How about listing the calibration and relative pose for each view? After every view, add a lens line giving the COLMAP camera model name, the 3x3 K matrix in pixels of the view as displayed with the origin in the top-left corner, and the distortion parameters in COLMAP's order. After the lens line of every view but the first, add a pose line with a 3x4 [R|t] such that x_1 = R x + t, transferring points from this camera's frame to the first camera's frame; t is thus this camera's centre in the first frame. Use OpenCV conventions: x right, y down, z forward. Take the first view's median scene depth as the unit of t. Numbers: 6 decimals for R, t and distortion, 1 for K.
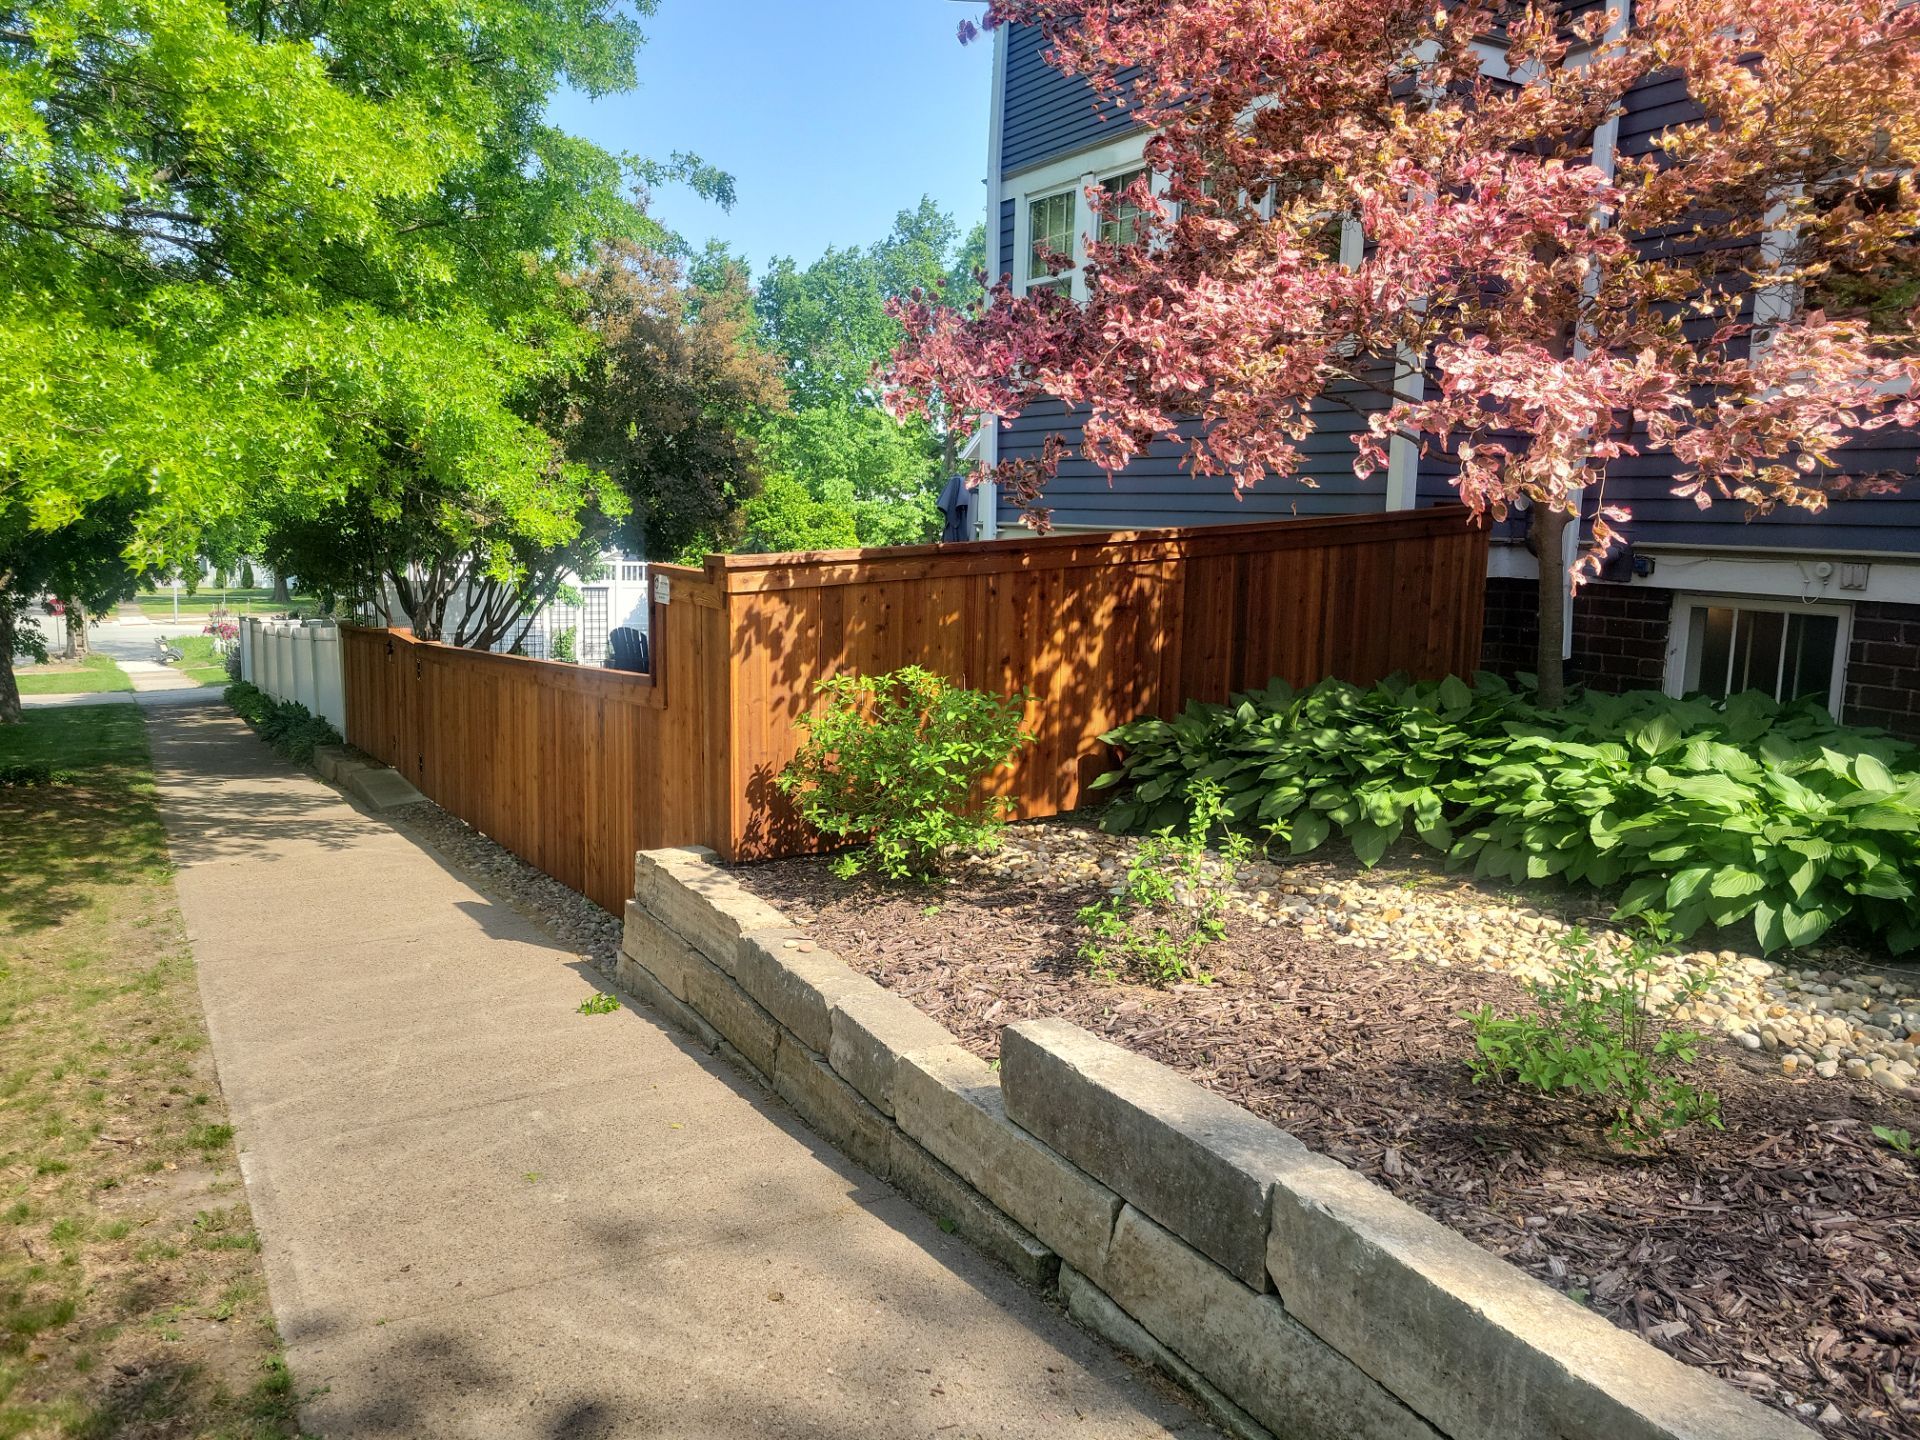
lens RADIAL K [[1454.9, 0, 957.2], [0, 1454.9, 708.2], [0, 0, 1]] dist [0.058297, 0.000338]
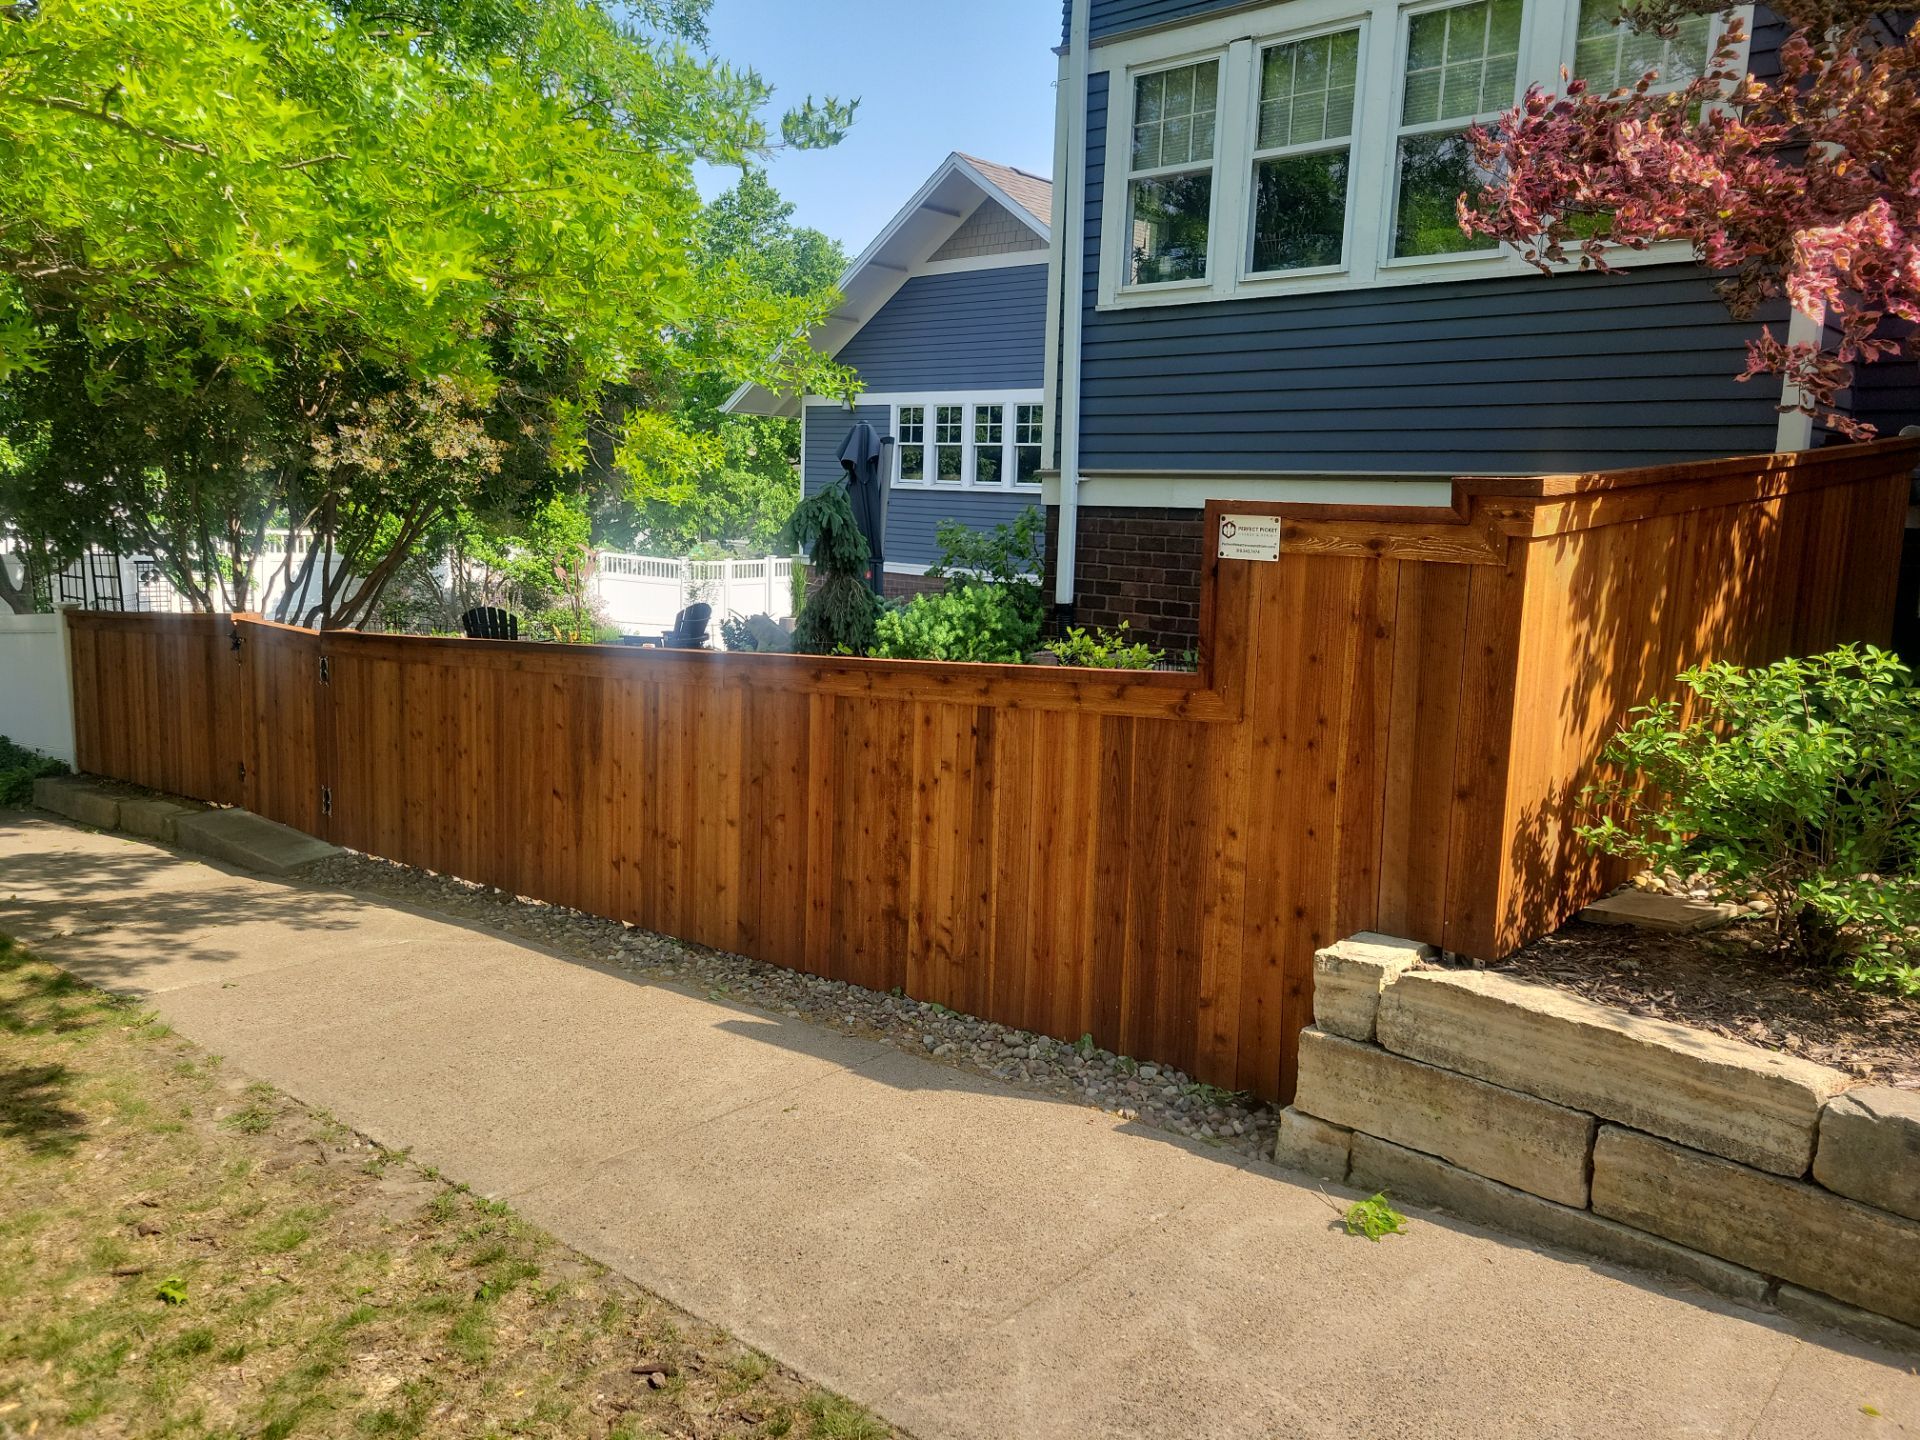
lens RADIAL K [[1454.9, 0, 957.2], [0, 1454.9, 708.2], [0, 0, 1]] dist [0.058297, 0.000338]
pose [[0.956801, -0.032883, 0.288879, -0.473043], [0.029628, 0.999439, 0.015633, -0.016383], [-0.289231, -0.006399, 0.957238, 0.394739]]
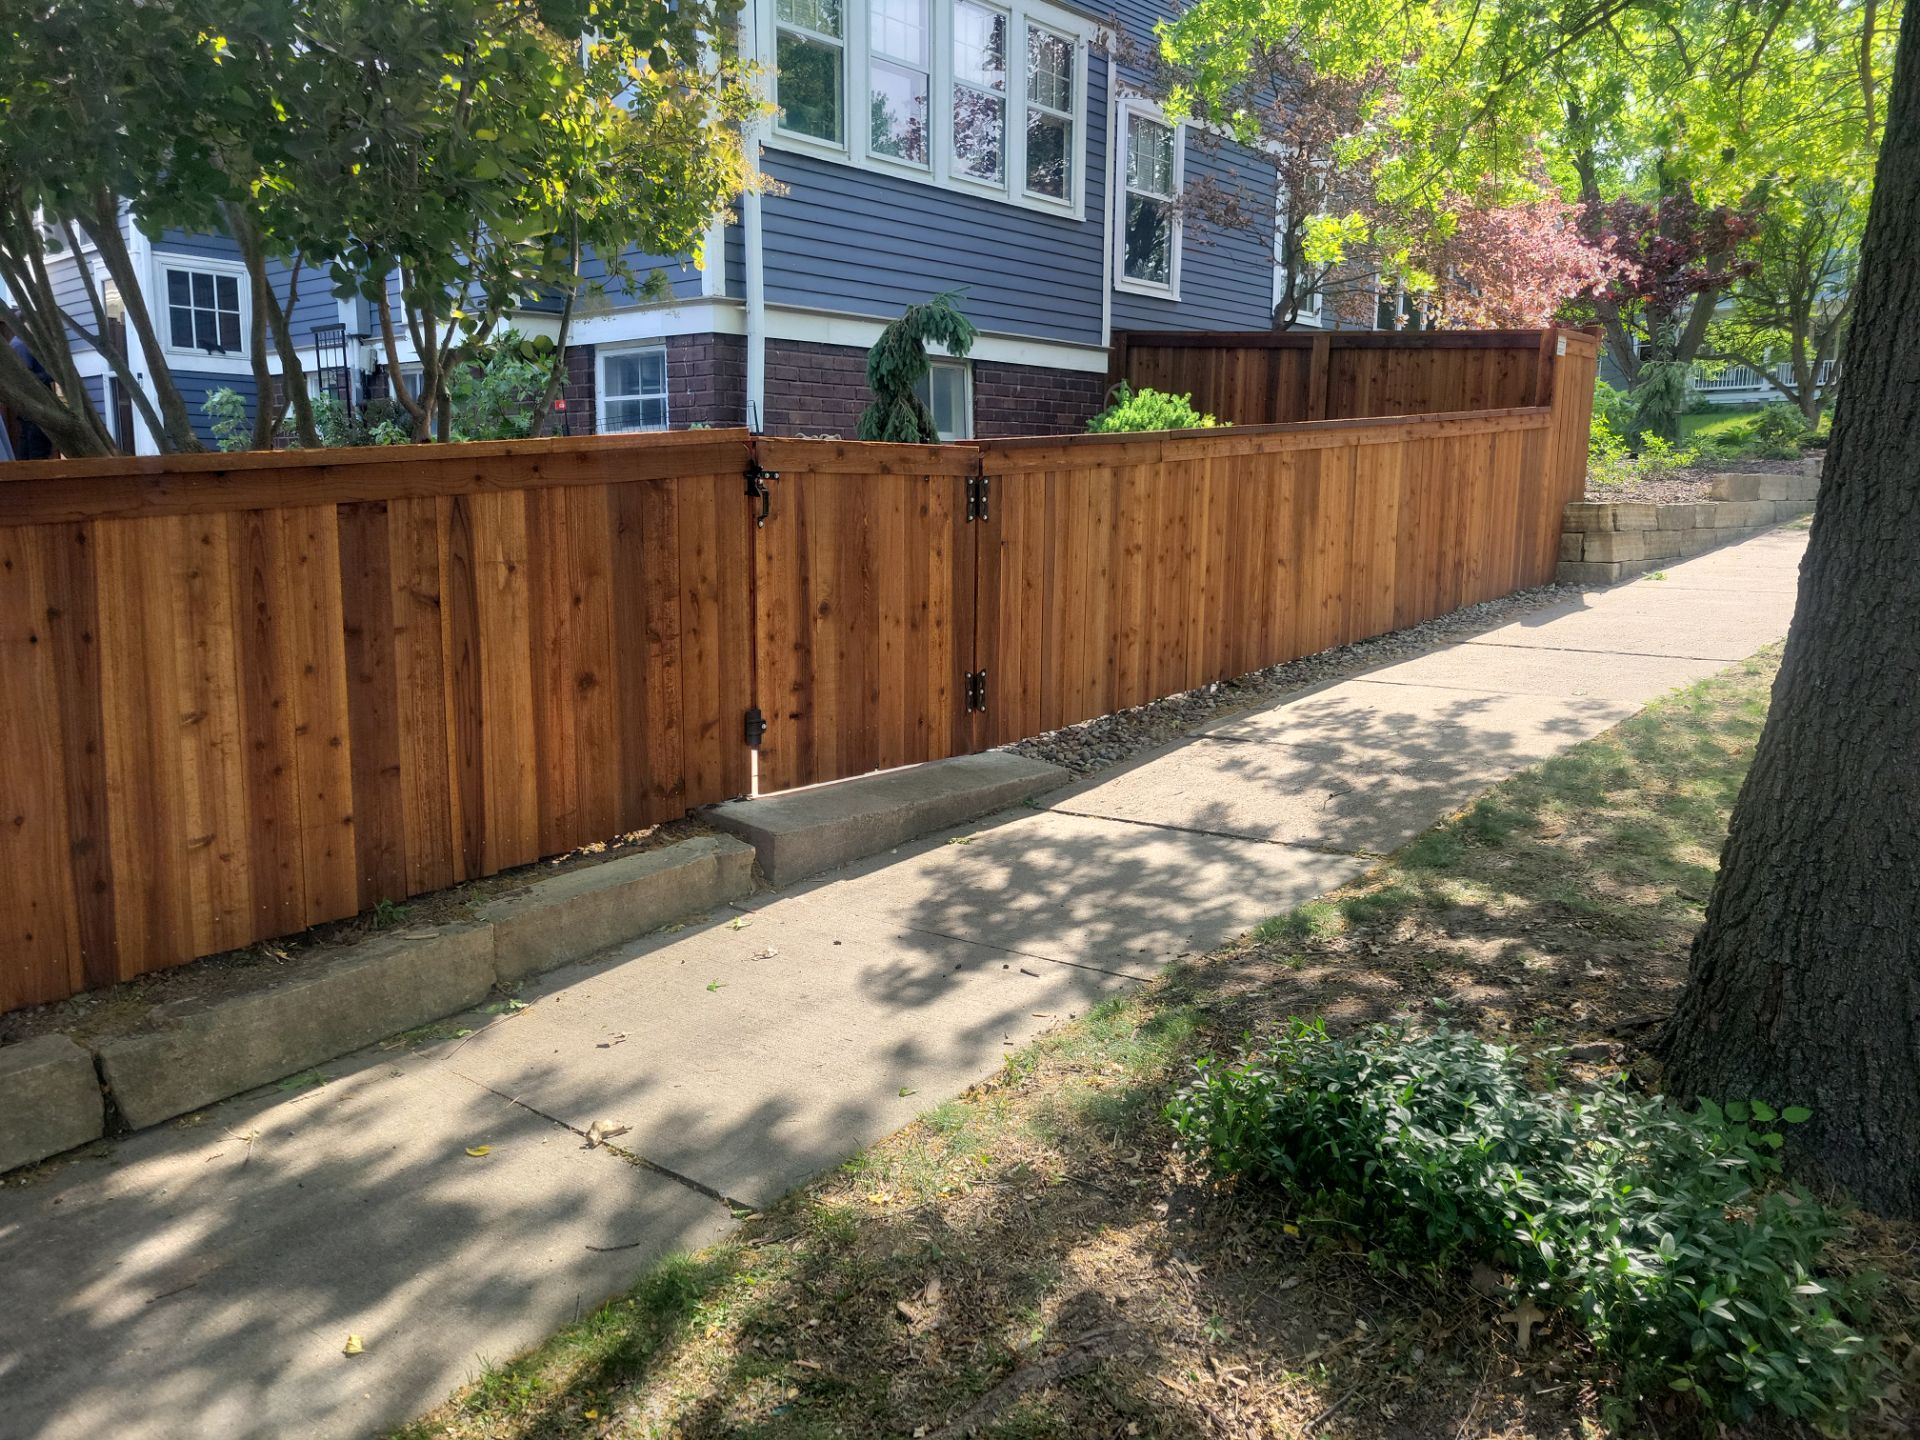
lens RADIAL K [[1454.9, 0, 957.2], [0, 1454.9, 708.2], [0, 0, 1]] dist [0.058297, 0.000338]
pose [[-0.316410, -0.159220, 0.935165, -1.330211], [0.124817, 0.970255, 0.207426, -0.094791], [-0.940375, 0.182356, -0.287125, 1.841139]]
